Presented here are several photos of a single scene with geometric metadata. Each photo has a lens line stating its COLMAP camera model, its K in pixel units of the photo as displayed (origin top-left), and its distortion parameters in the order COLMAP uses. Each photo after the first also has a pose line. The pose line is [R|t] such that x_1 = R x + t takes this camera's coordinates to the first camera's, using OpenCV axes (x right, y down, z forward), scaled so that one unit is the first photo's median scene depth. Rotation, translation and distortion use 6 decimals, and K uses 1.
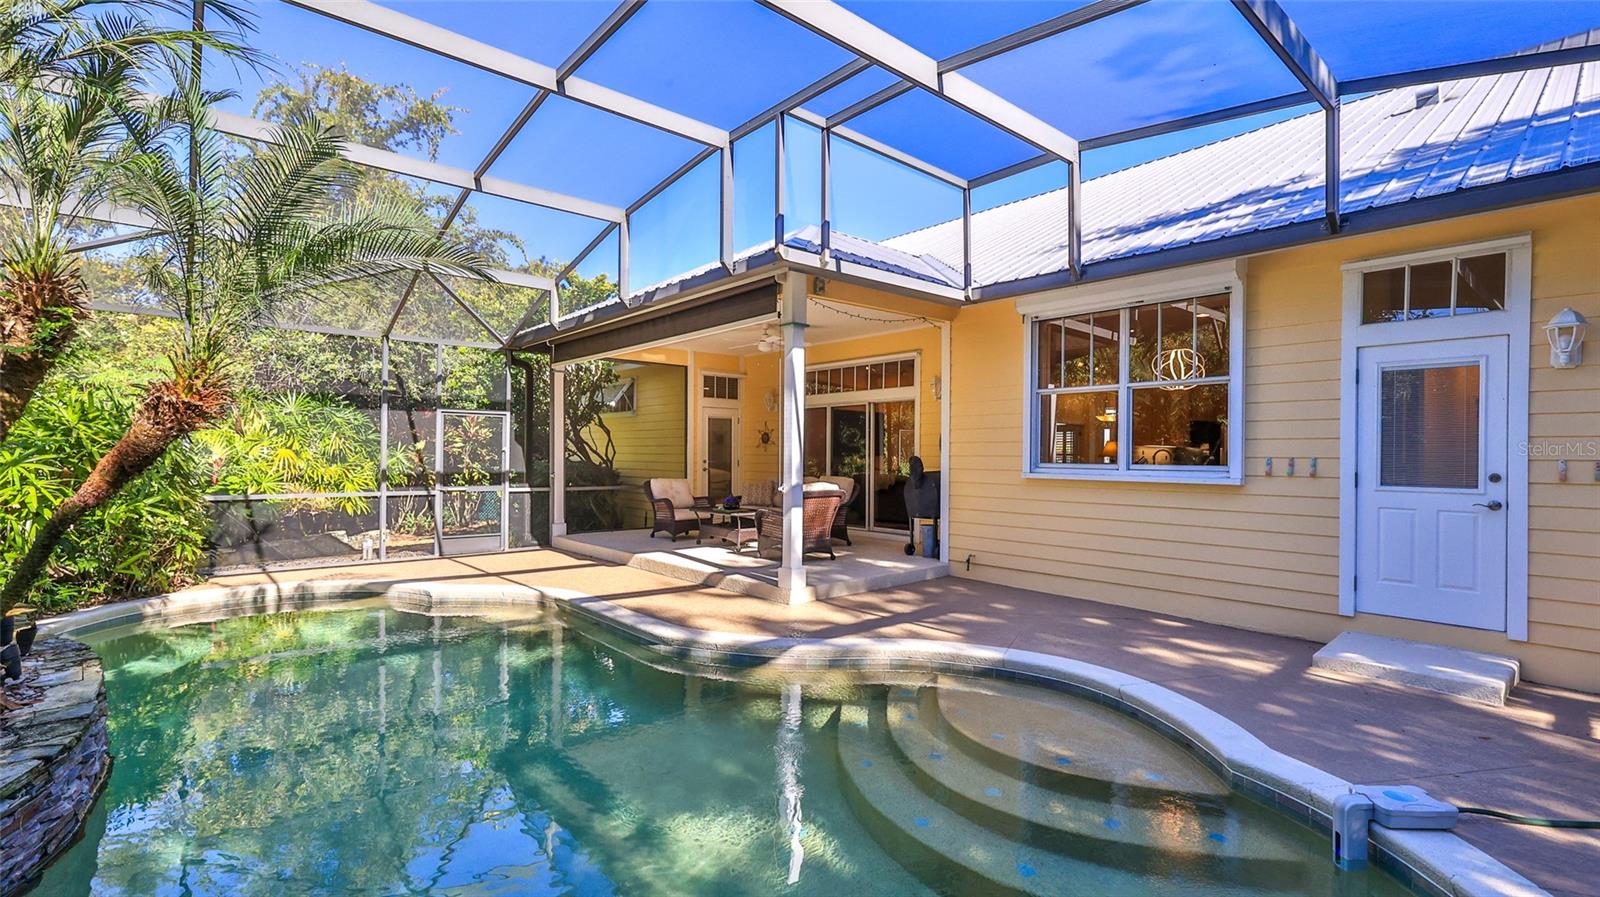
lens RADIAL K [[705.5, 0, 801.1], [0, 705.5, 454.2], [0, 0, 1]] dist [-0.002466, 0.000141]
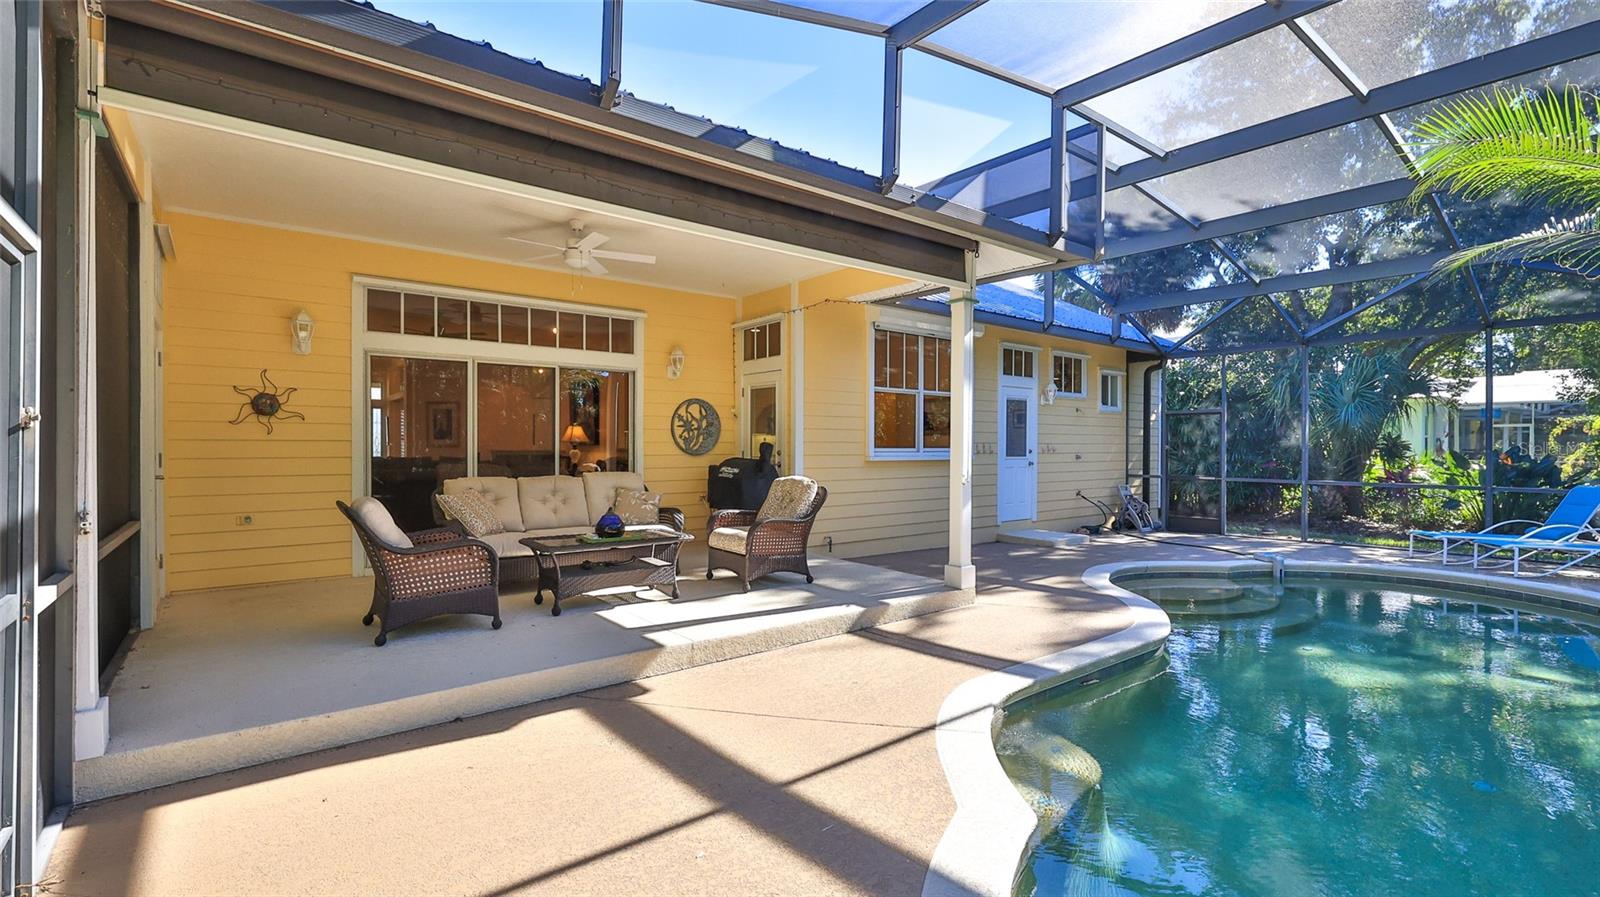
lens RADIAL K [[705.5, 0, 799.9], [0, 705.5, 446.3], [0, 0, 1]] dist [-0.002466, 0.000141]
pose [[0.056459, -0.005075, 0.998392, -0.975738], [-0.003447, 0.999980, 0.005278, 0.005489], [-0.998399, -0.003739, 0.056441, 1.173974]]
